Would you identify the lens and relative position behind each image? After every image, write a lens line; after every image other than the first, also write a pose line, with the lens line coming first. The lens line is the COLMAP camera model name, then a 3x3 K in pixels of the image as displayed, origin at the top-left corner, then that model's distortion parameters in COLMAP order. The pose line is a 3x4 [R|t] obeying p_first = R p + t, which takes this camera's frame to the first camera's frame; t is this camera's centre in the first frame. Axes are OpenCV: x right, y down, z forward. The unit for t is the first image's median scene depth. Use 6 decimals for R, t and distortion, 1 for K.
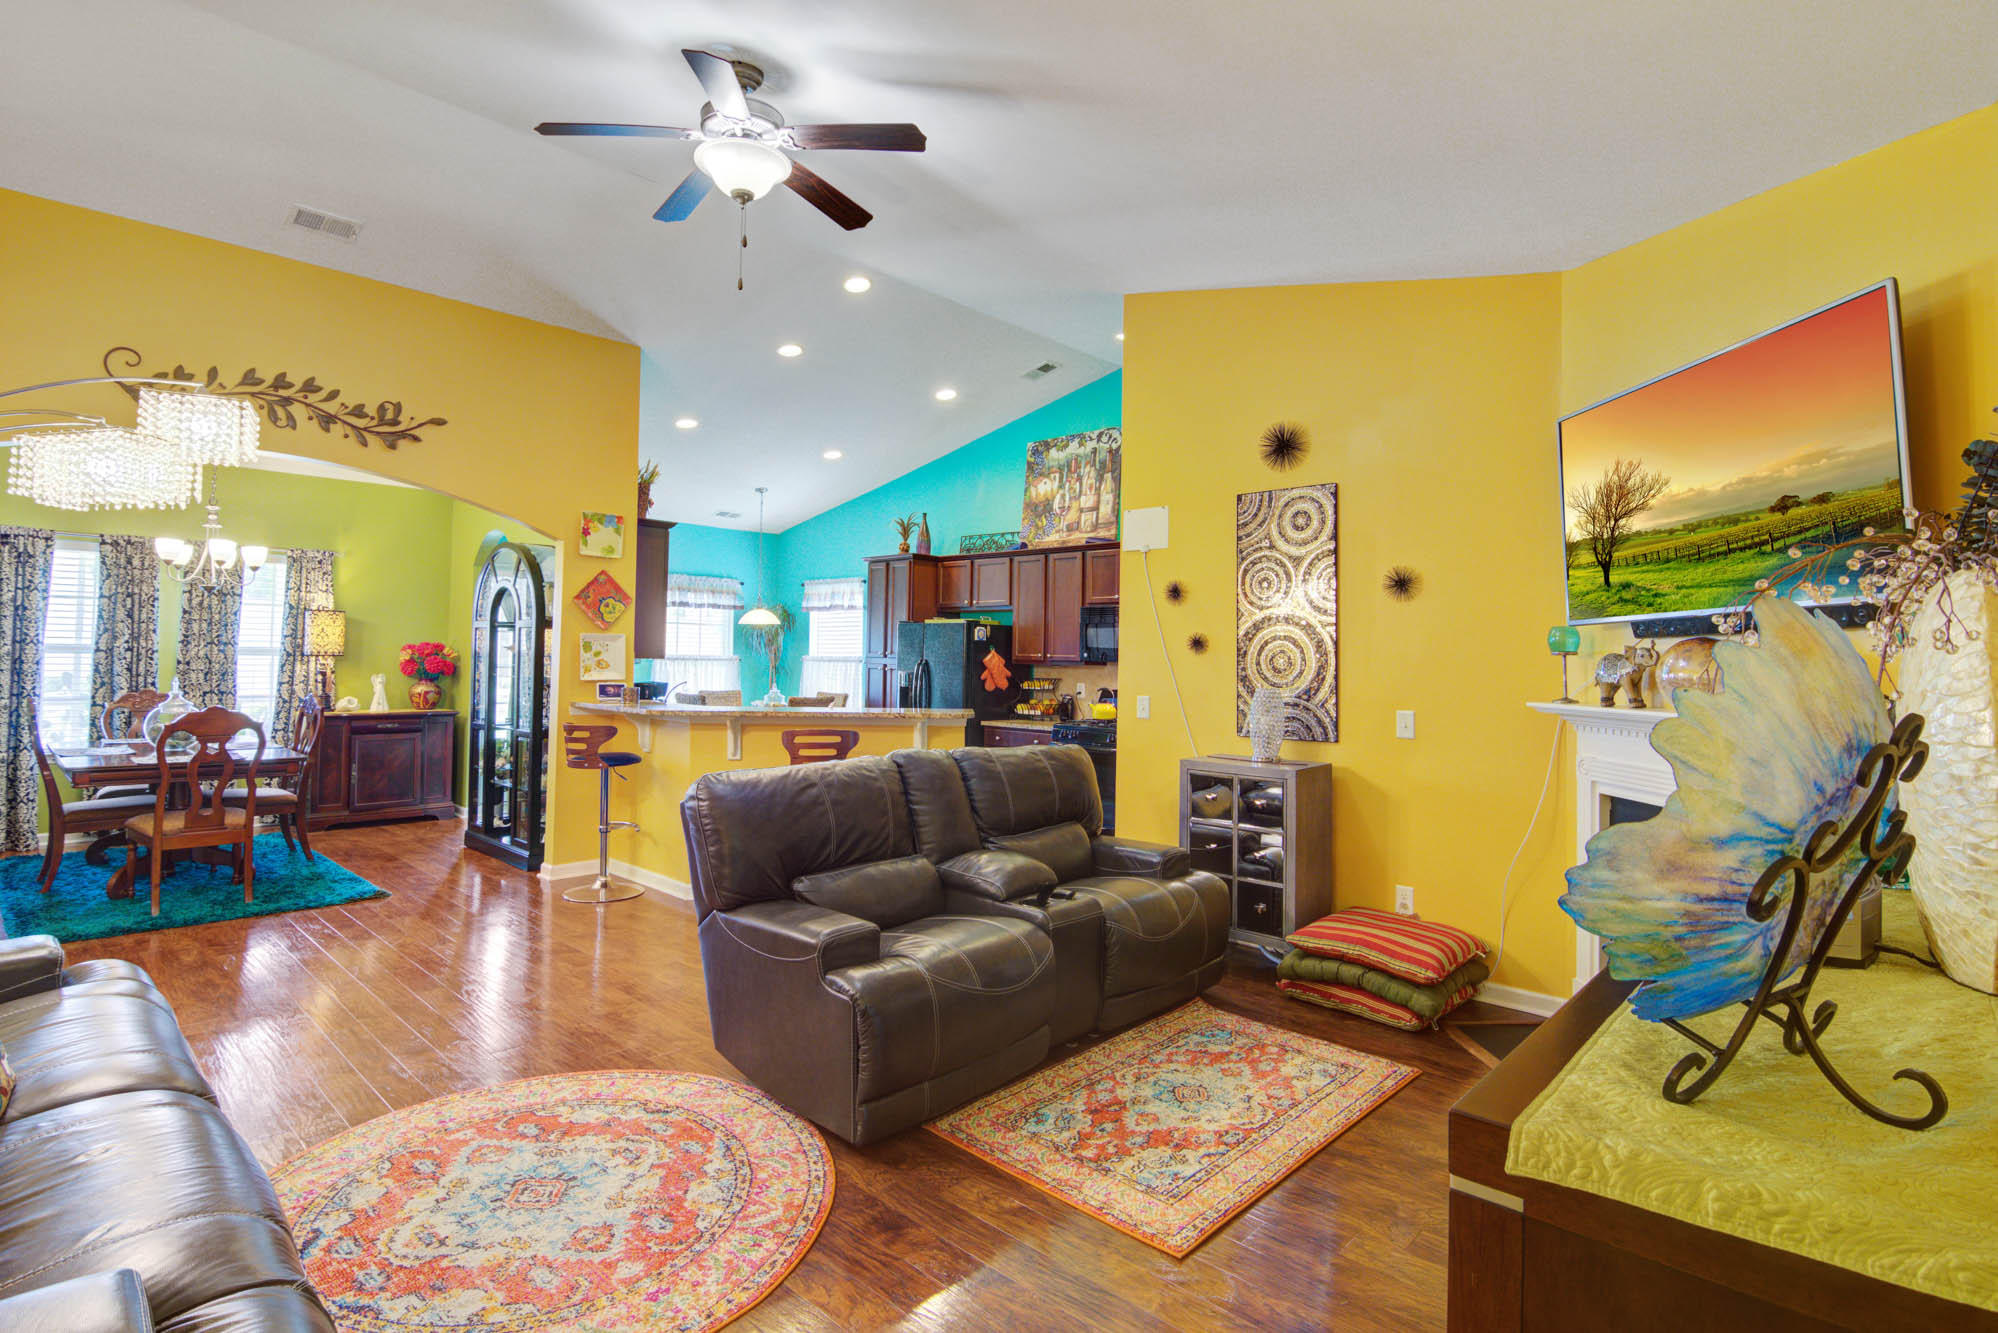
lens RADIAL K [[996.2, 0, 973.9], [0, 996.2, 669.6], [0, 0, 1]] dist [-0.003421, -0.000404]
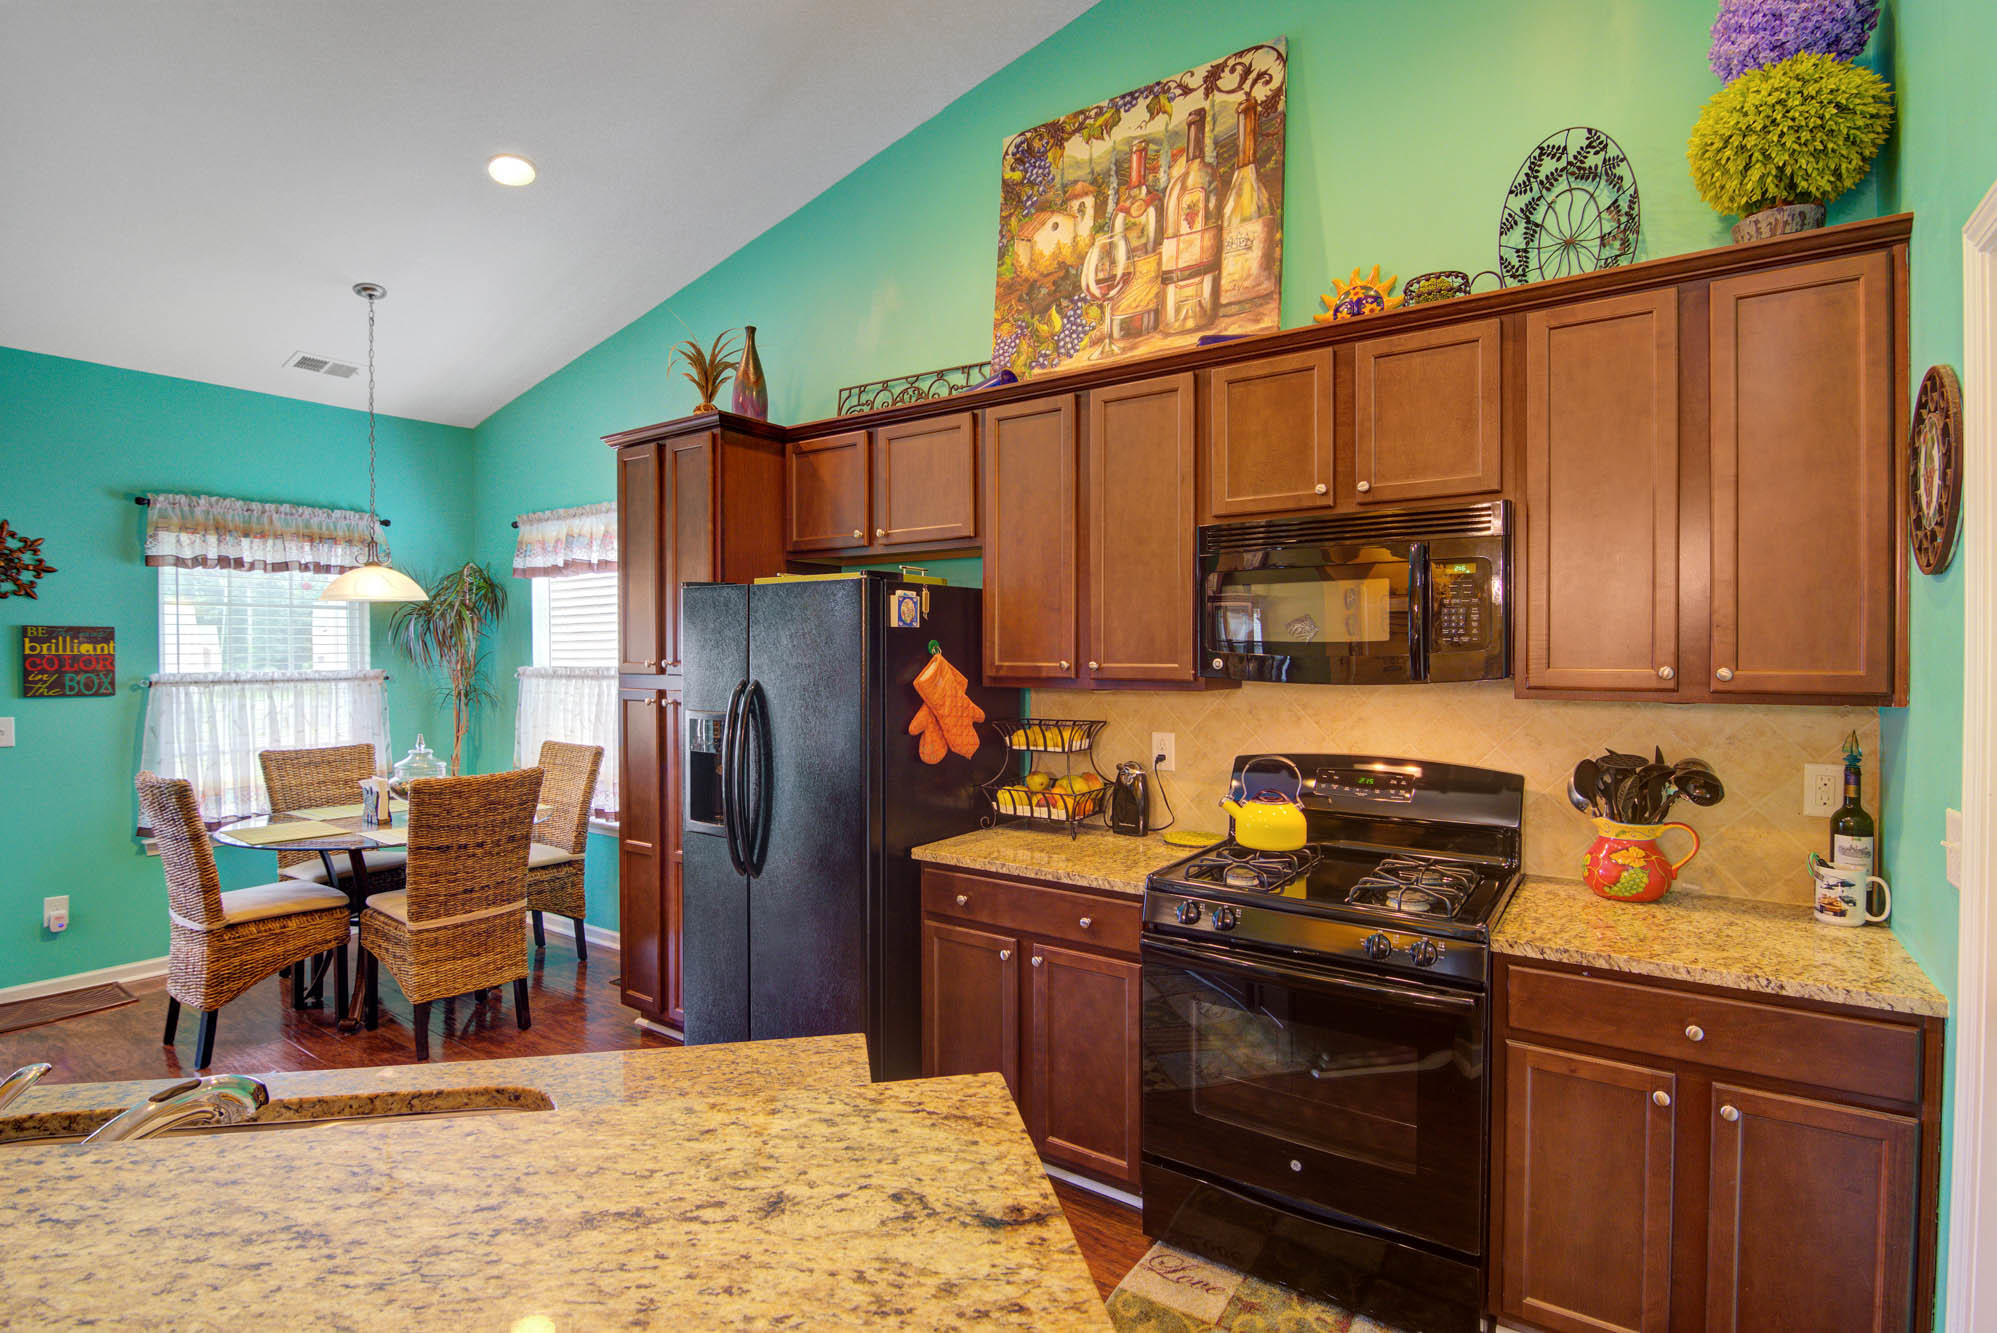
lens RADIAL K [[995.7, 0, 973.5], [0, 995.7, 669.6], [0, 0, 1]] dist [-0.003421, -0.000404]
pose [[0.990308, -0.022047, 0.137127, -0.018855], [0.020916, 0.999734, 0.009682, -0.016480], [-0.137304, -0.006720, 0.990506, 0.625257]]
